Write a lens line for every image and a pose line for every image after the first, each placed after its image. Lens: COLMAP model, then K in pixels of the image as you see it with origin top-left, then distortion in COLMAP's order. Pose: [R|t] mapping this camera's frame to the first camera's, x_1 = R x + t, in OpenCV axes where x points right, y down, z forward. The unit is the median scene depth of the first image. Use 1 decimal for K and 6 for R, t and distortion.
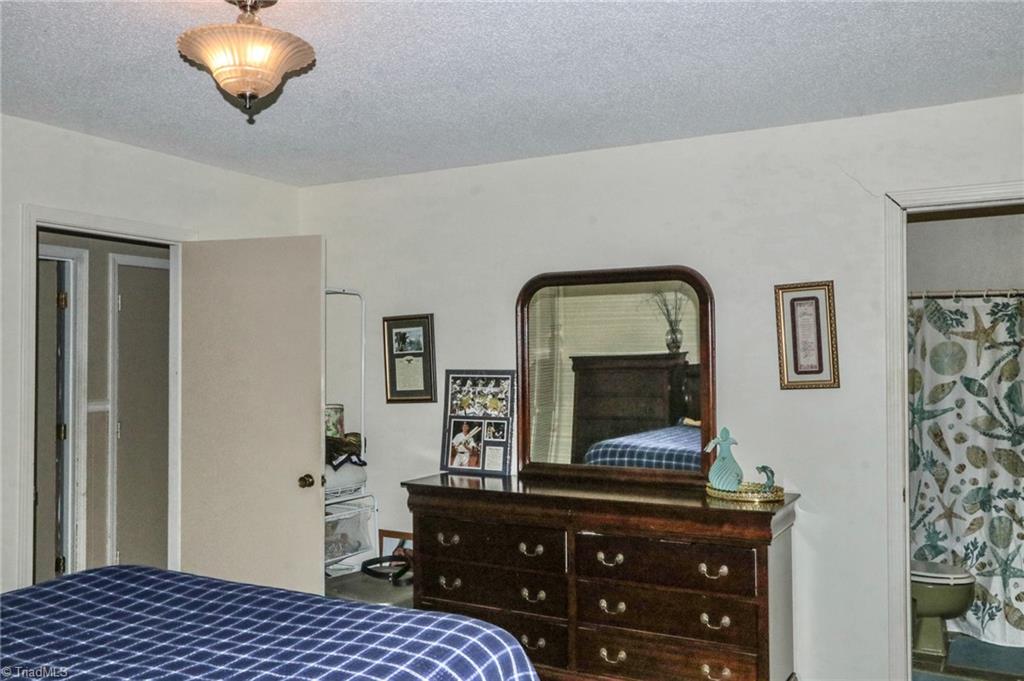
lens RADIAL K [[886.9, 0, 511.8], [0, 886.9, 343.1], [0, 0, 1]] dist [0.008300, 0.015700]
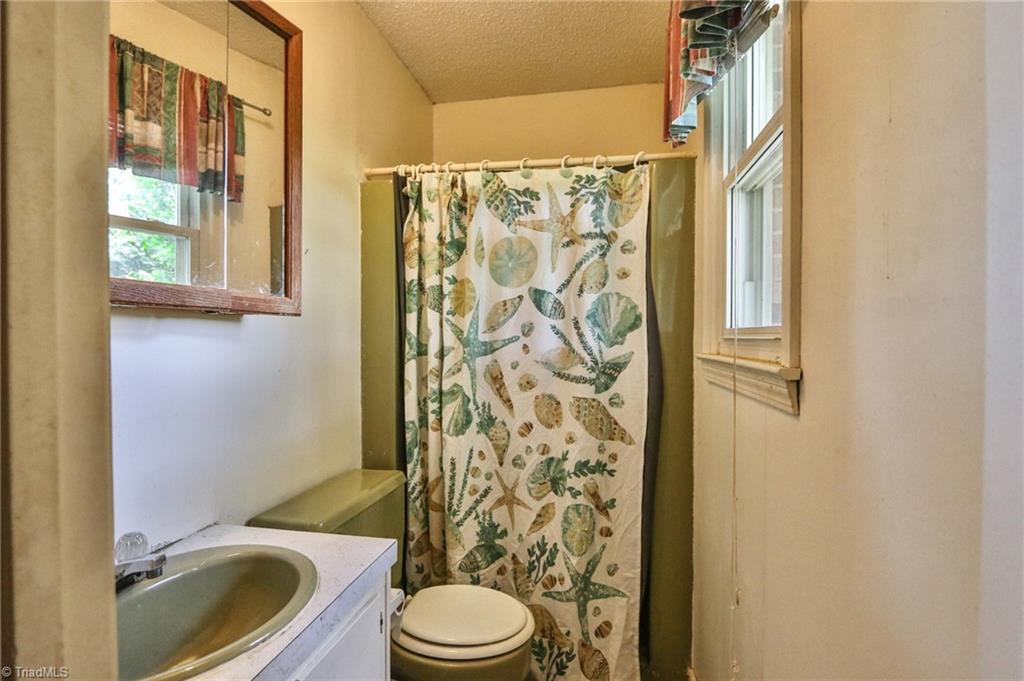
lens RADIAL K [[523.4, 0, 507.2], [0, 523.4, 344.6], [0, 0, 1]] dist [-0.021483, 0.000038]
pose [[0.946032, 0.005063, 0.324034, 0.369080], [-0.011378, 0.999780, 0.017598, 0.072995], [-0.323874, -0.020335, 0.945882, 0.647839]]
